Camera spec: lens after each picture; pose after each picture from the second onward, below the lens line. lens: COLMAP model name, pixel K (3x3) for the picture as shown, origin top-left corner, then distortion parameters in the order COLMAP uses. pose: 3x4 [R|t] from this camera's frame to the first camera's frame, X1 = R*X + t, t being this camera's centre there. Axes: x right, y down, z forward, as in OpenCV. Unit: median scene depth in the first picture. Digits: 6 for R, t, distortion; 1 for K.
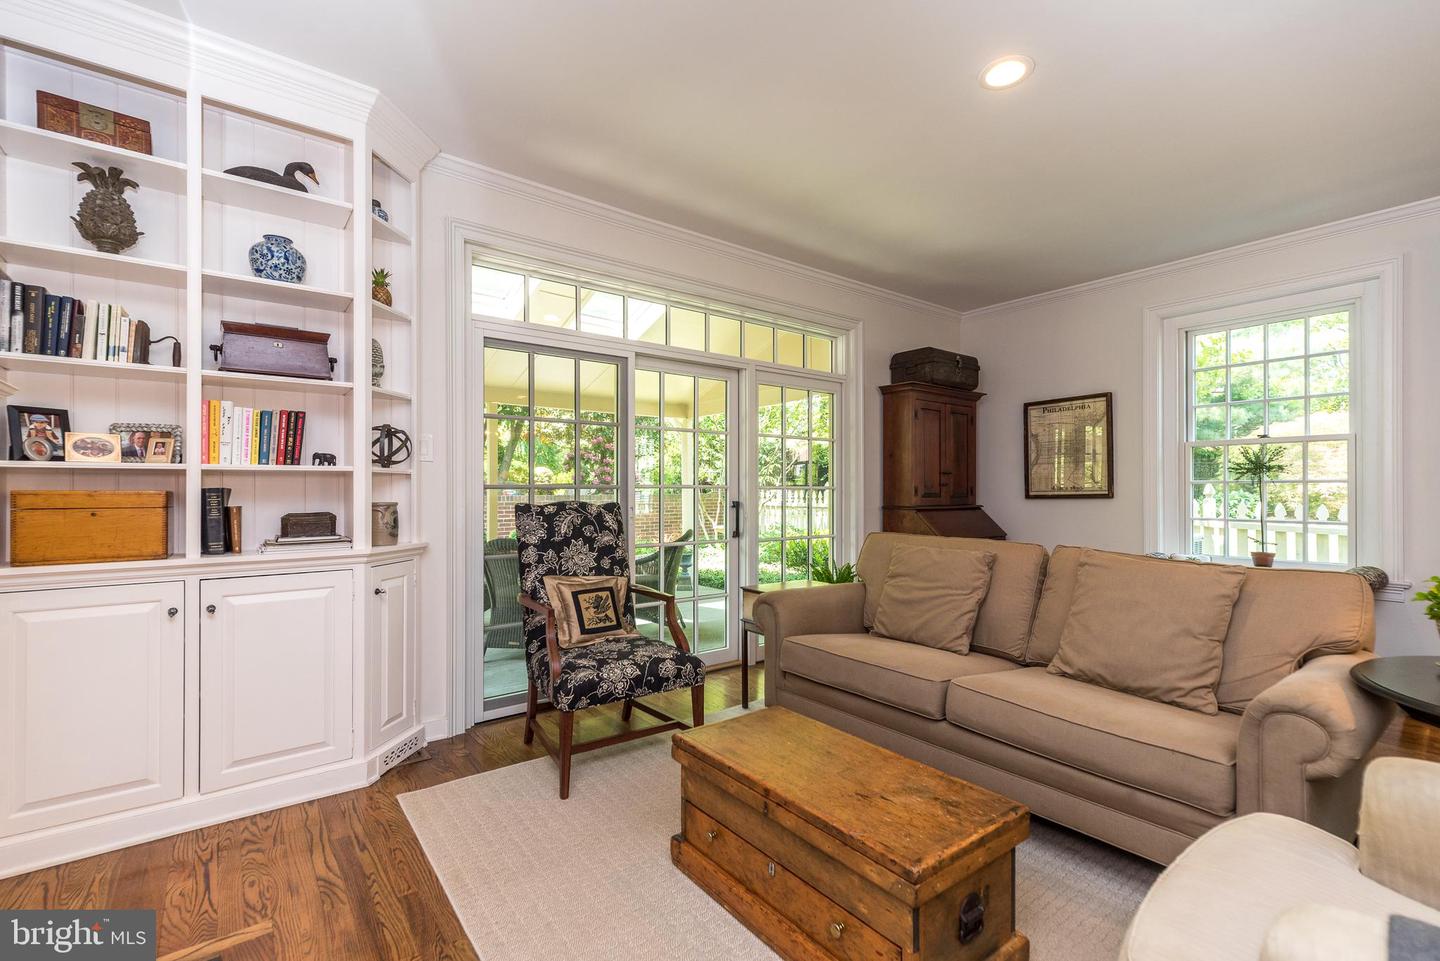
lens RADIAL K [[625.4, 0, 713.5], [0, 625.4, 488.5], [0, 0, 1]] dist [0.007024, 0.000618]
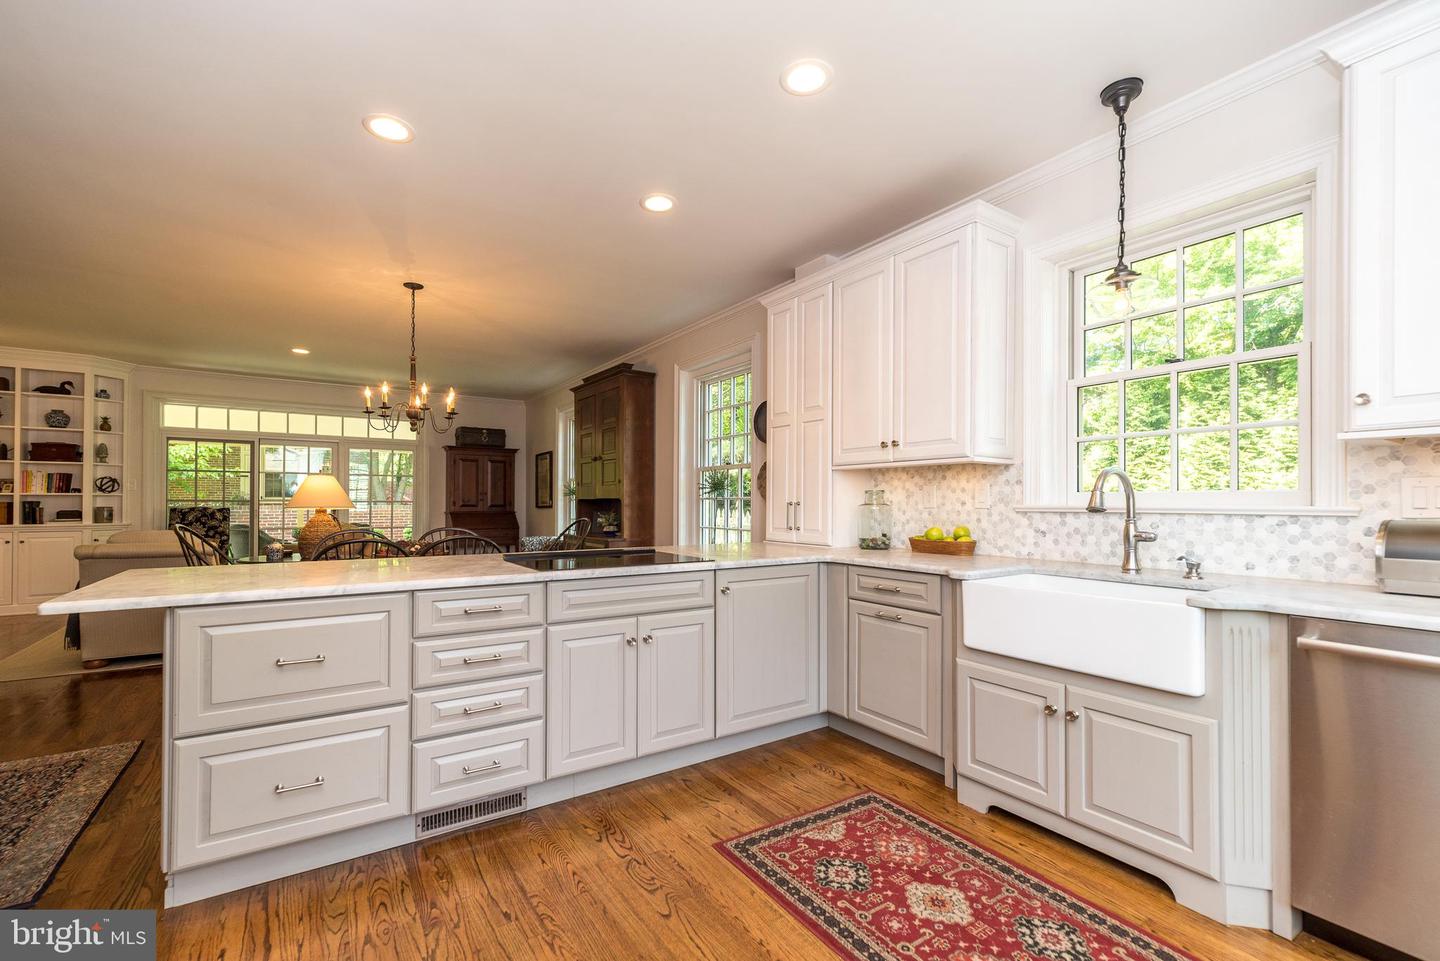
lens RADIAL K [[621.8, 0, 720.6], [0, 621.8, 499.2], [0, 0, 1]] dist [0.007315, 0.000037]
pose [[0.997586, 0.003971, -0.069329, 2.272379], [-0.004065, 0.999991, -0.001204, -0.016568], [0.069324, 0.001483, 0.997593, -1.457413]]
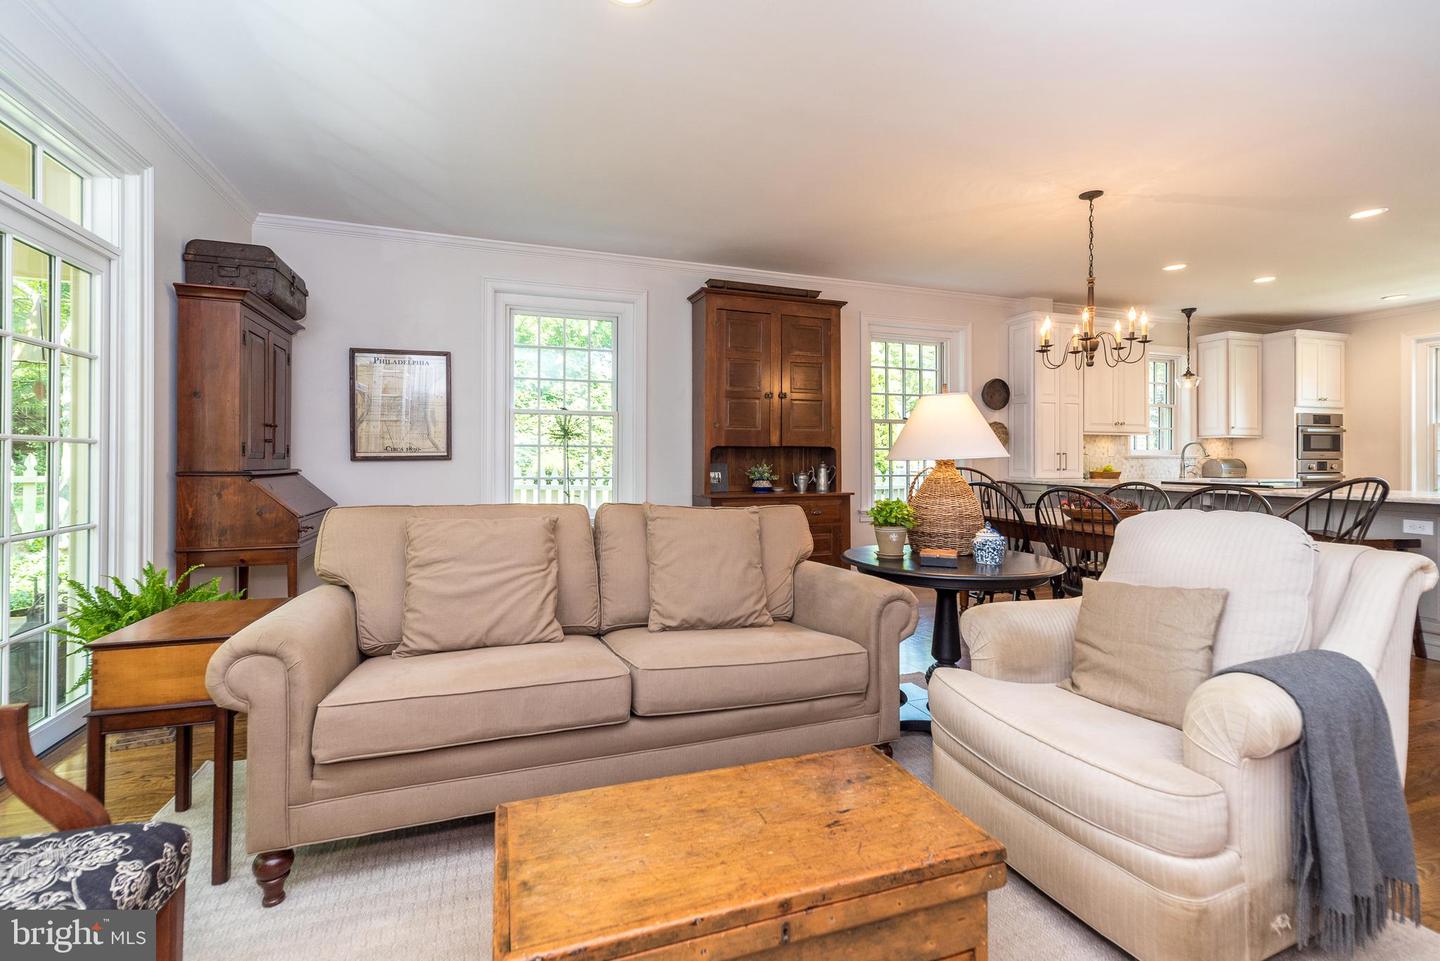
lens RADIAL K [[640.8, 0, 696.5], [0, 640.8, 457.4], [0, 0, 1]] dist [0.003939, 0.000427]
pose [[0.313221, 0.005266, 0.949666, -0.358993], [-0.007143, 0.999969, -0.003189, 0.022354], [-0.949653, -0.005785, 0.313249, 0.566230]]
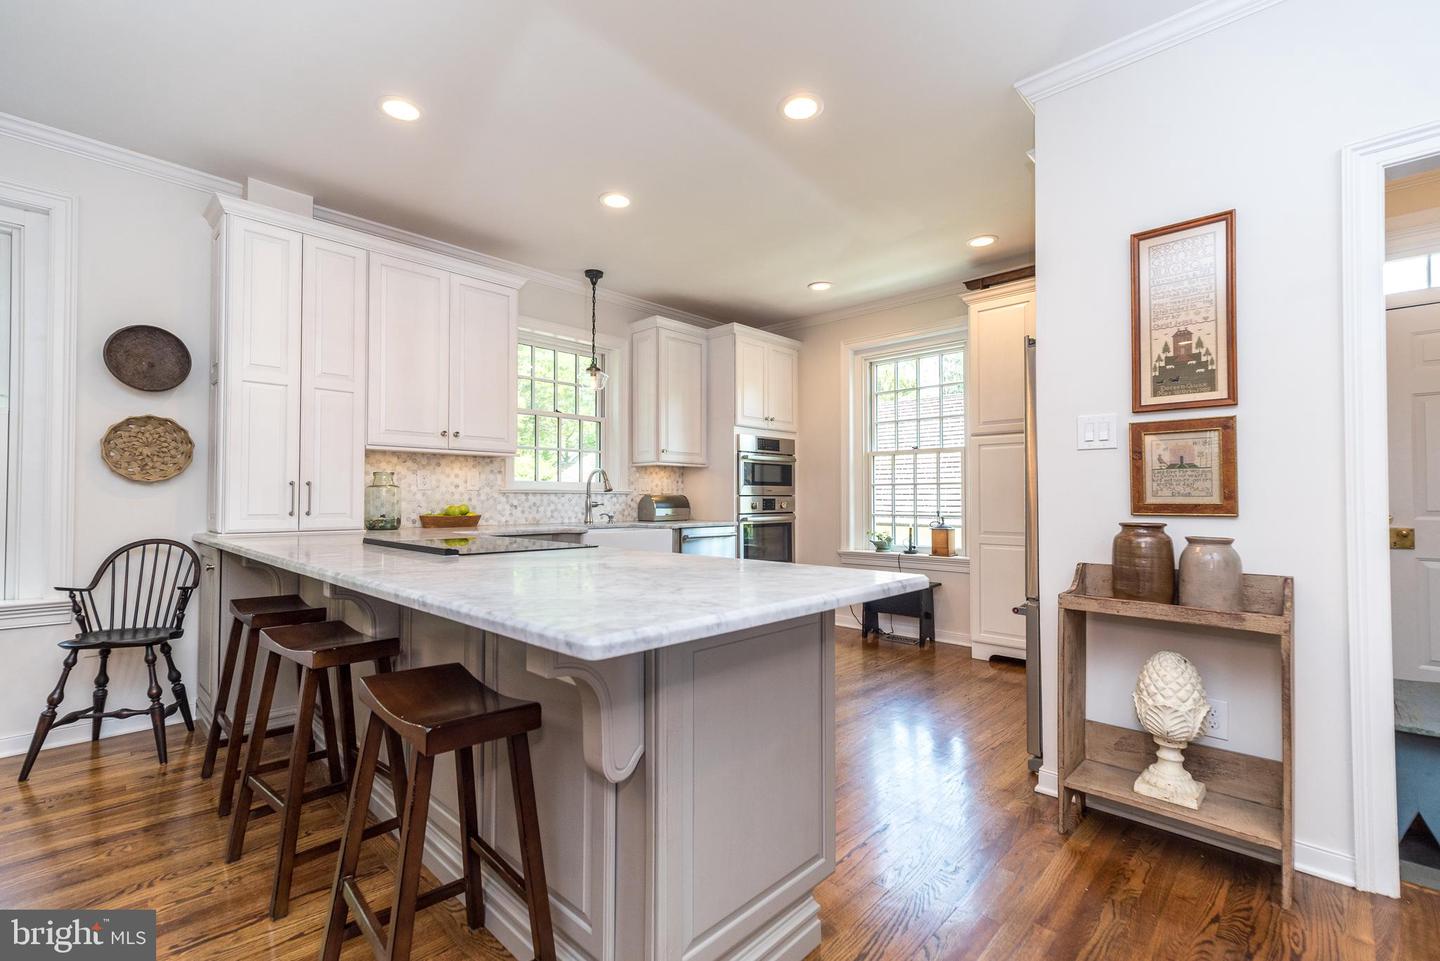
lens RADIAL K [[645.7, 0, 730.3], [0, 645.7, 486.7], [0, 0, 1]] dist [0.008973, 0.000438]
pose [[-0.178877, 0.019008, 0.983688, 0.972697], [-0.005731, 0.999776, -0.020361, 0.017632], [-0.983855, -0.009280, -0.178728, -0.585139]]
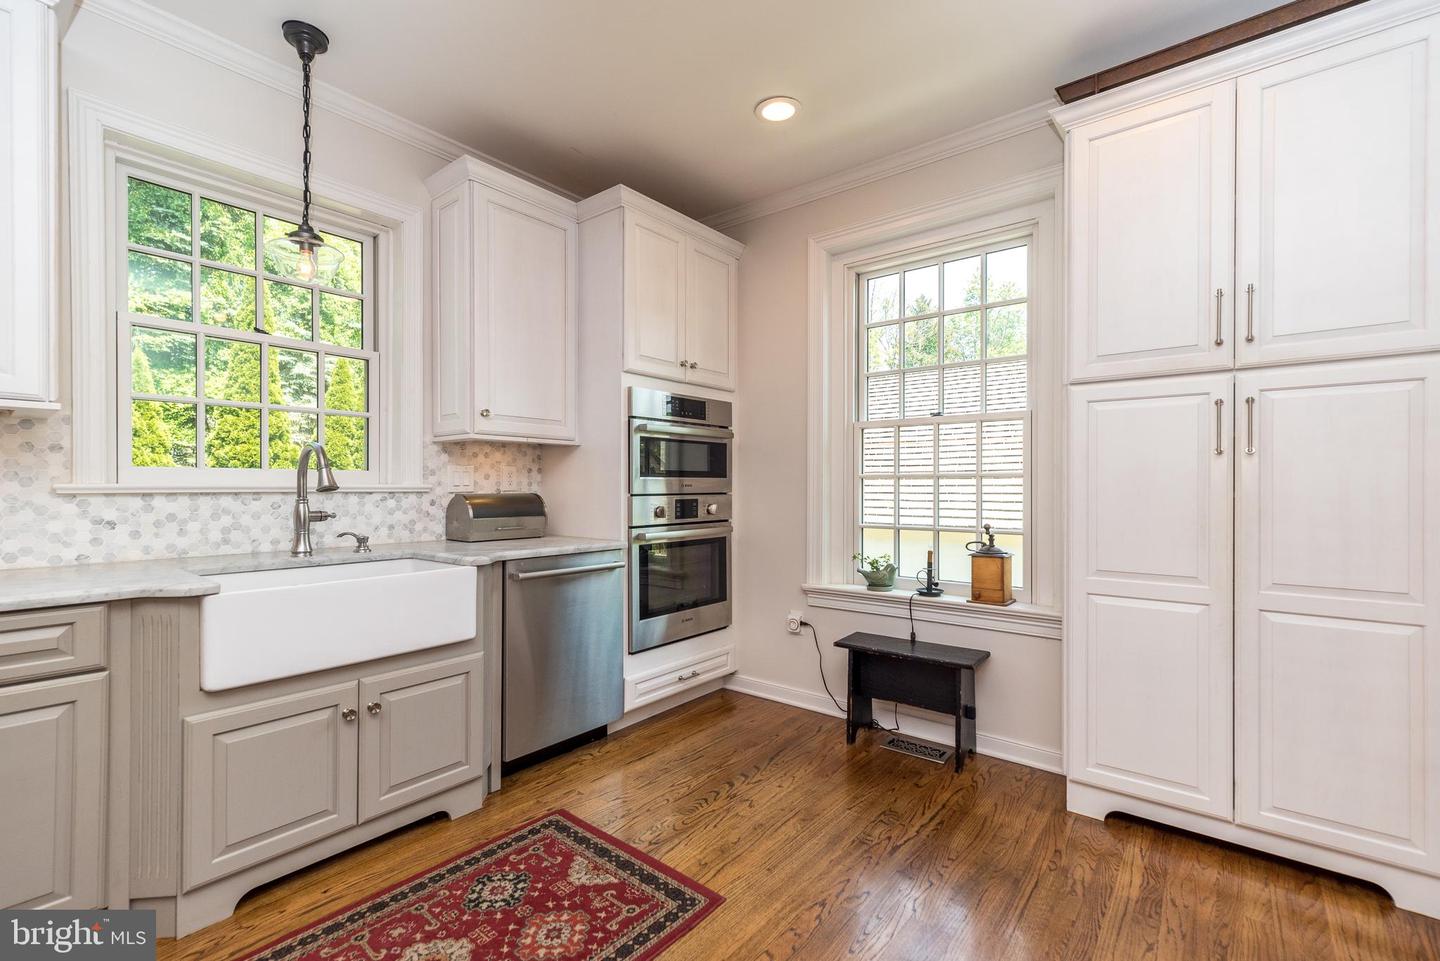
lens RADIAL K [[625.4, 0, 713.5], [0, 625.4, 488.5], [0, 0, 1]] dist [0.007024, 0.000618]
pose [[-0.219980, 0.001512, 0.975503, 1.854206], [-0.003596, 0.999991, -0.002361, -0.004840], [-0.975498, -0.004027, -0.219973, -0.876864]]
